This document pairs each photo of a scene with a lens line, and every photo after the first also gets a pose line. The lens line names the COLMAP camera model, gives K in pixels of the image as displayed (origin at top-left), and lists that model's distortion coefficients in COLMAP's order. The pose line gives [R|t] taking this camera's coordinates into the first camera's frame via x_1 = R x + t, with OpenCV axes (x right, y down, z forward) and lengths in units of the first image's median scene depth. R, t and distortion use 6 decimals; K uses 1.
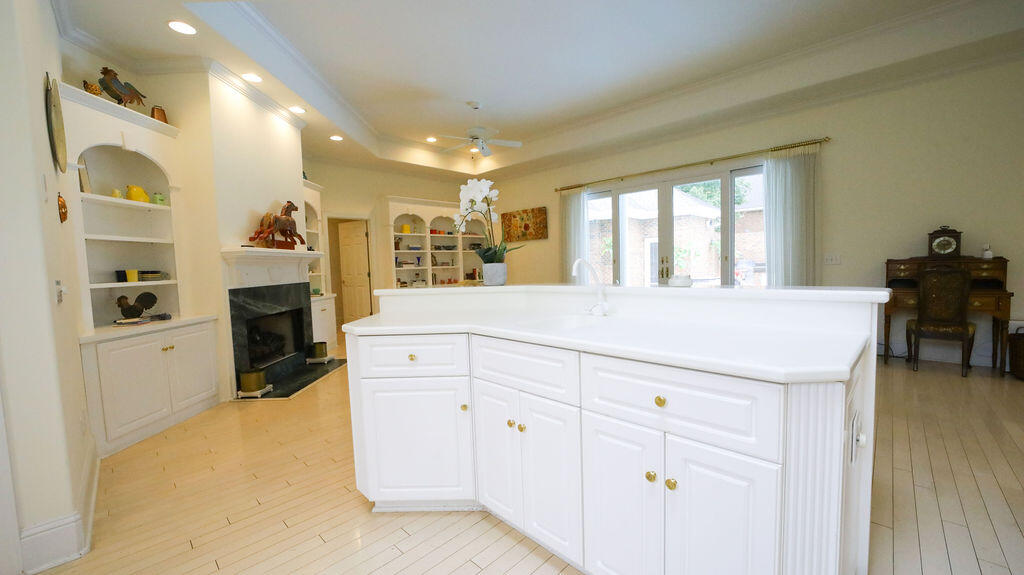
lens RADIAL K [[397.1, 0, 512.0], [0, 397.1, 287.5], [0, 0, 1]] dist [-0.002320, 0.000006]
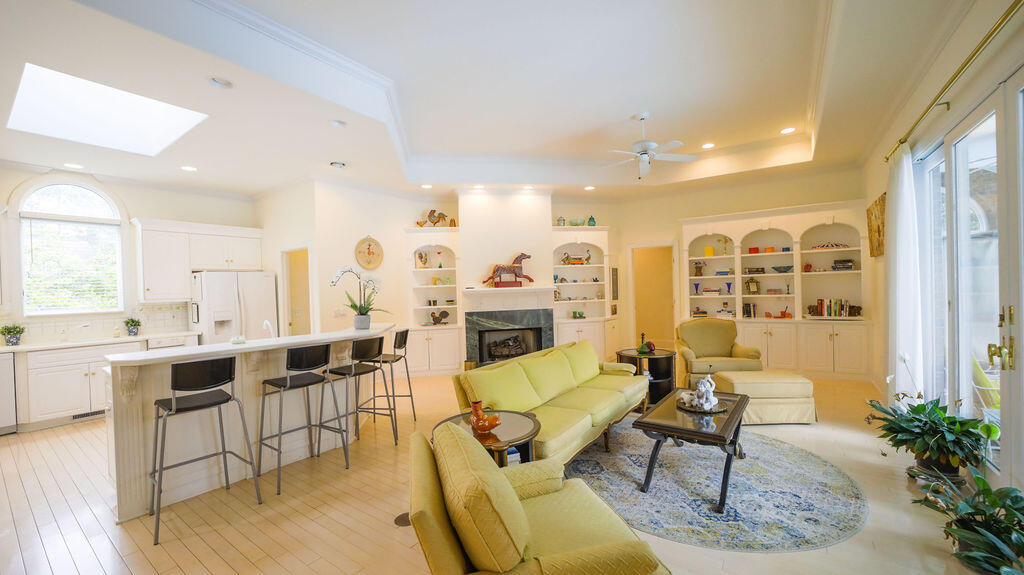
lens RADIAL K [[397.1, 0, 512.0], [0, 397.1, 287.5], [0, 0, 1]] dist [-0.002320, 0.000006]
pose [[0.182256, 0.017269, -0.983099, 0.768489], [-0.034837, 0.999331, 0.011096, -0.095107], [0.982634, 0.032226, 0.182736, 0.630724]]
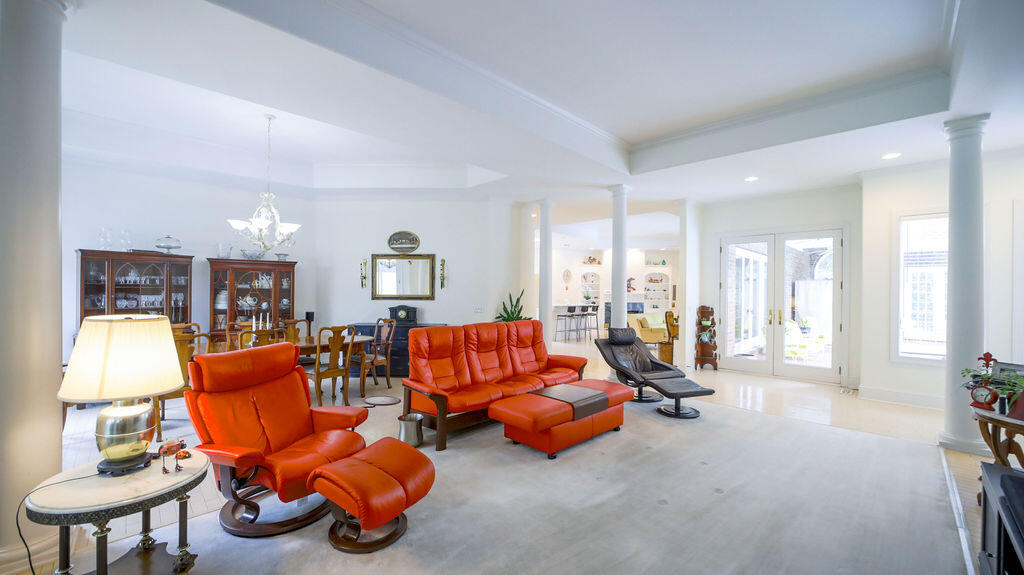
lens RADIAL K [[397.1, 0, 512.0], [0, 397.1, 287.5], [0, 0, 1]] dist [-0.002320, 0.000006]
pose [[0.012528, 0.018359, -0.999753, 2.448019], [-0.072565, 0.997212, 0.017403, -0.107665], [0.997285, 0.072329, 0.013826, -0.025024]]
